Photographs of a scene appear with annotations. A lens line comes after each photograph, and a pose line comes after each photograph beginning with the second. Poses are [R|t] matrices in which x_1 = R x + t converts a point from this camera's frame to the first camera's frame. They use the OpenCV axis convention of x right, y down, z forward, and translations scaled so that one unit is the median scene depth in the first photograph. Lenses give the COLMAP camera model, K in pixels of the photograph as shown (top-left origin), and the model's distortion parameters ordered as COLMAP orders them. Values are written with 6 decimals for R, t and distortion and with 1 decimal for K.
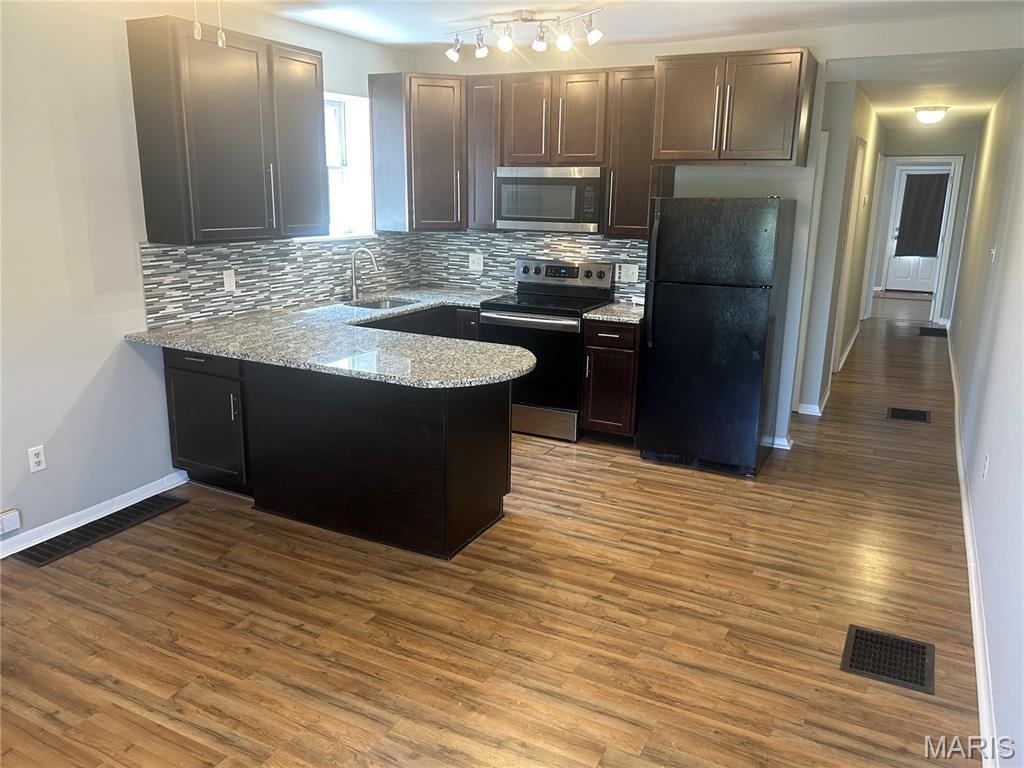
lens RADIAL K [[777.0, 0, 514.8], [0, 777.0, 386.3], [0, 0, 1]] dist [0.070309, -0.004529]
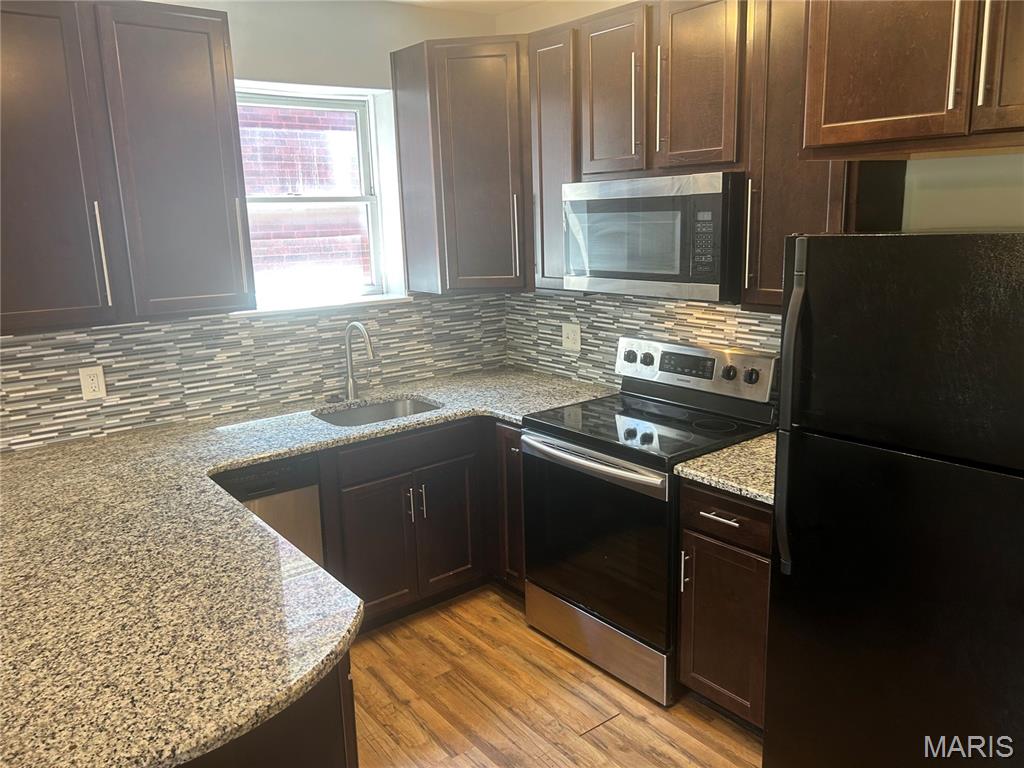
lens RADIAL K [[777.0, 0, 506.3], [0, 777.0, 387.3], [0, 0, 1]] dist [0.070309, -0.004529]
pose [[0.911486, 0.048144, -0.408504, 0.177697], [-0.059396, 0.998123, -0.014895, -0.119693], [0.407021, 0.037840, 0.912635, 0.461460]]
